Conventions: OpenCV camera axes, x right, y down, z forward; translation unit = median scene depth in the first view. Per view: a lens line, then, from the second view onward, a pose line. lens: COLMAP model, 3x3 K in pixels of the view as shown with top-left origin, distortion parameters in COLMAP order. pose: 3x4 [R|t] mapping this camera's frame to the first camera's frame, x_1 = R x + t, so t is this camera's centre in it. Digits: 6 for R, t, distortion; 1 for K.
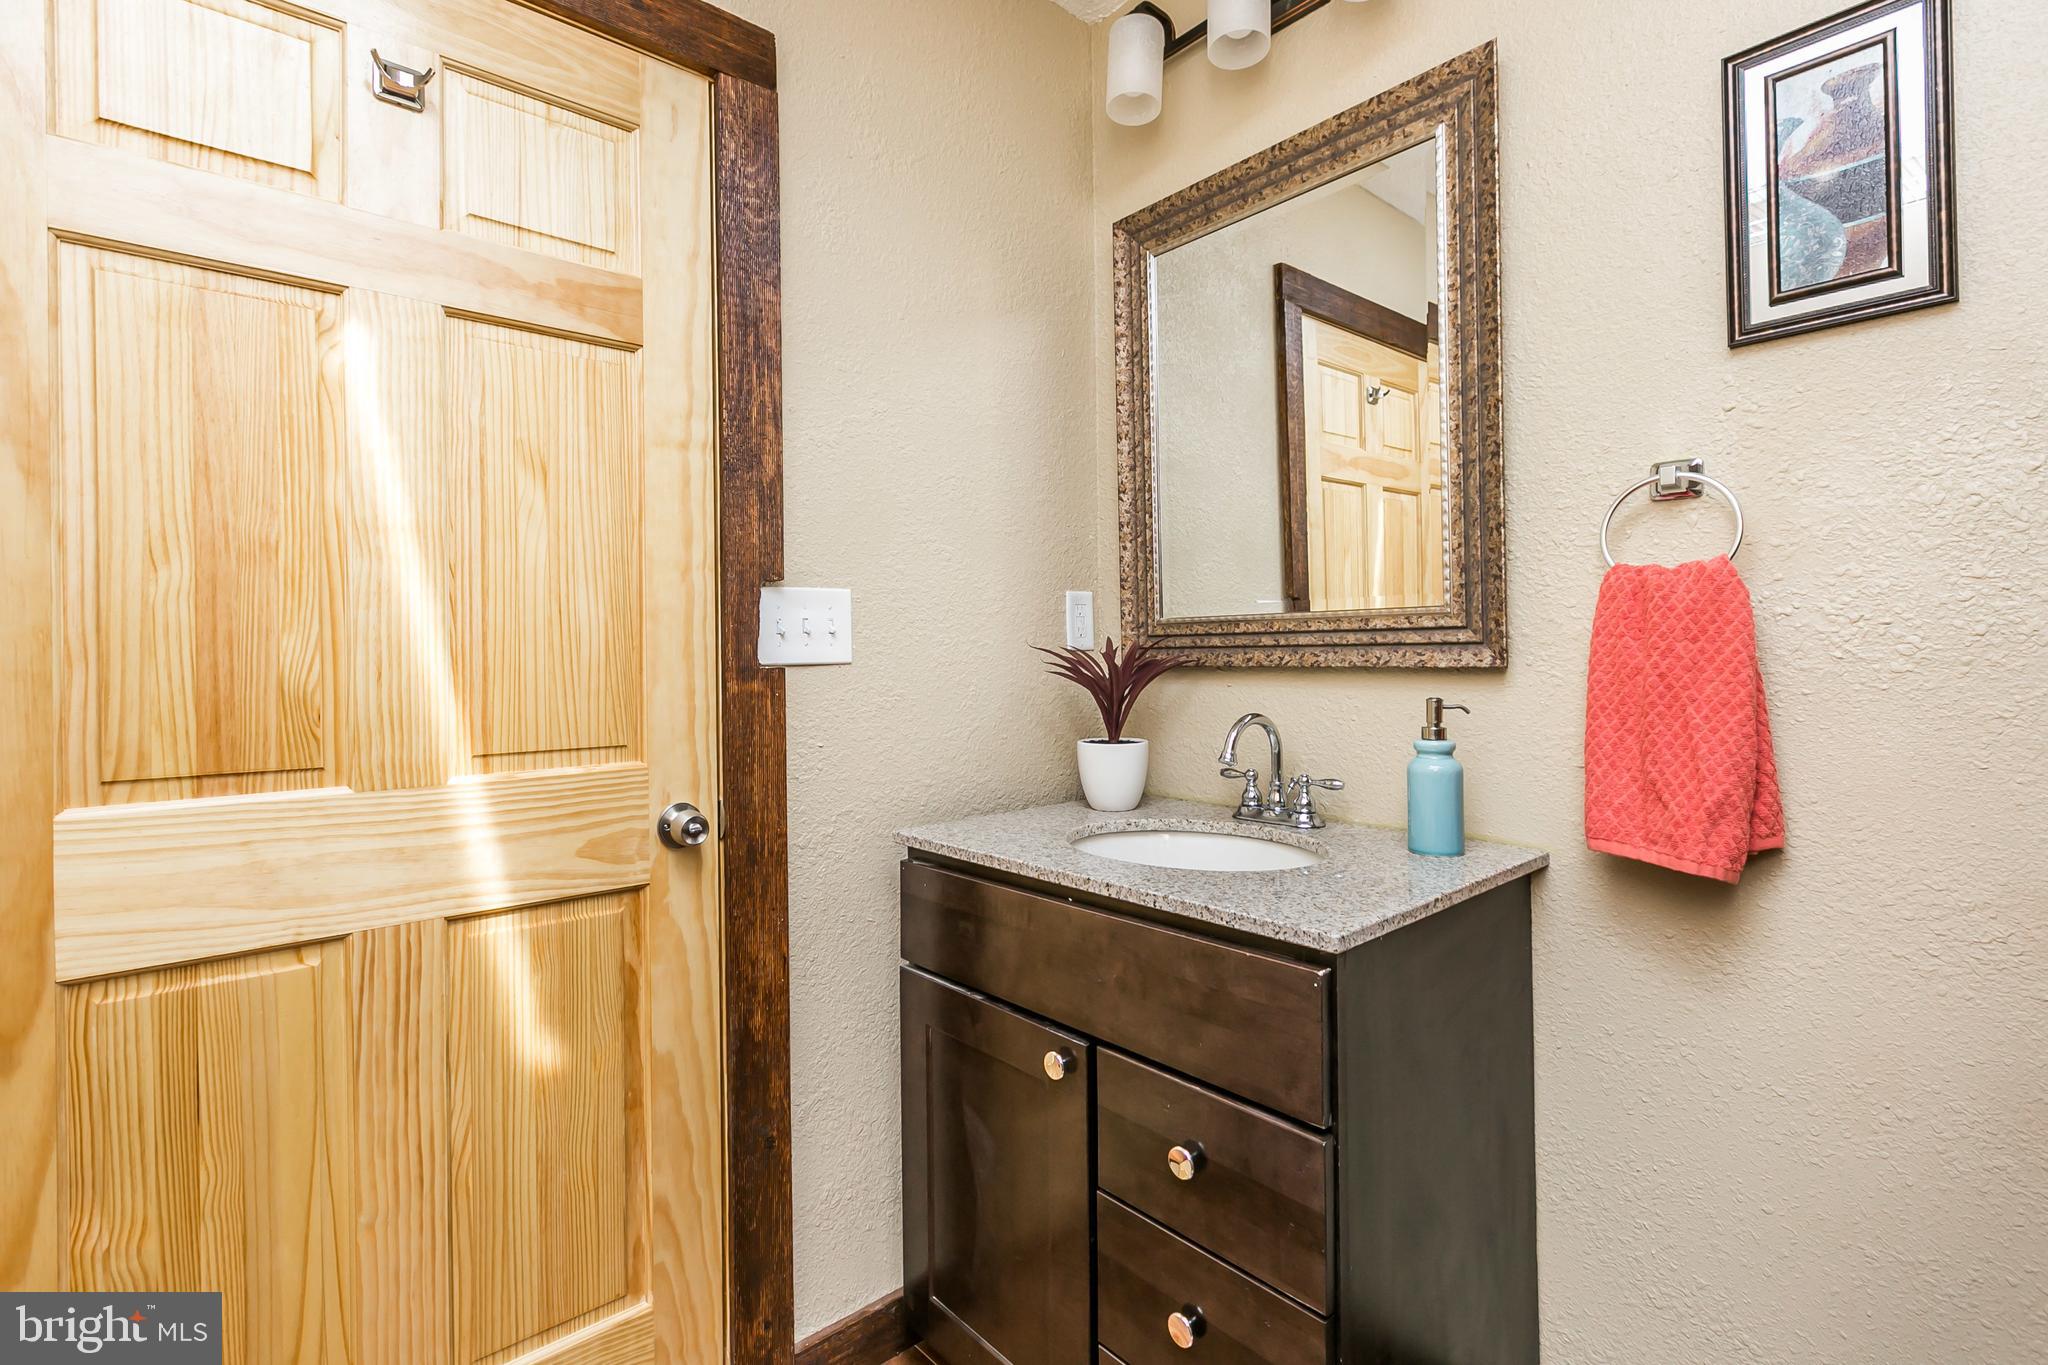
lens RADIAL K [[945.0, 0, 1023.2], [0, 945.0, 667.8], [0, 0, 1]] dist [0.000107, 0.001005]
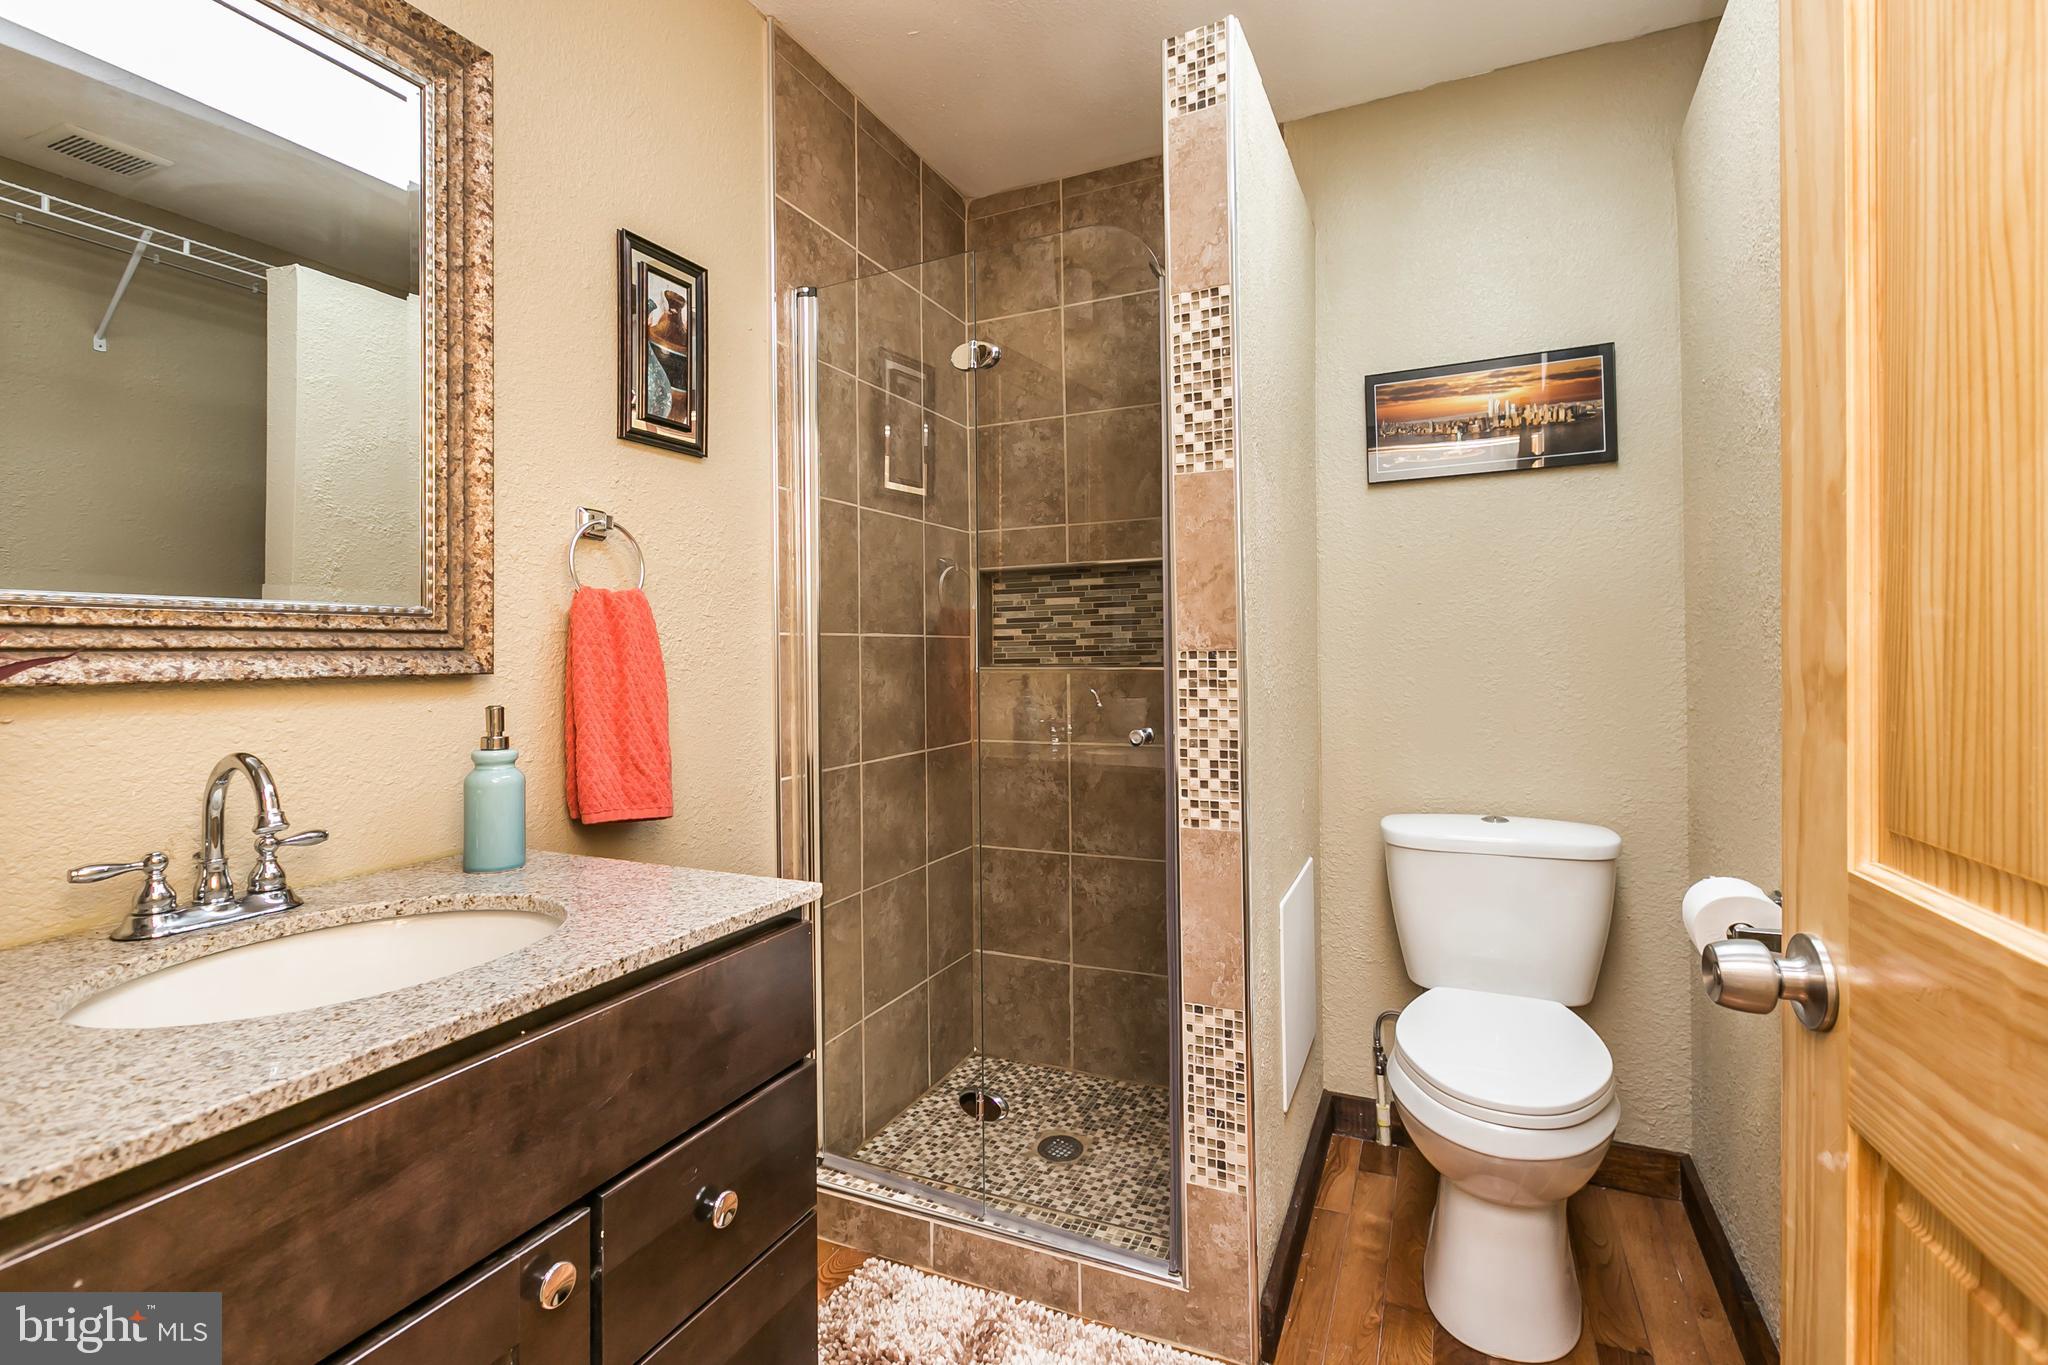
lens RADIAL K [[945.0, 0, 1023.4], [0, 945.0, 661.3], [0, 0, 1]] dist [0.000107, 0.001005]
pose [[-0.400565, 0.003660, 0.916261, -0.622845], [0.023828, 0.999695, 0.006424, -0.006259], [-0.915958, 0.024406, -0.400530, 0.850983]]
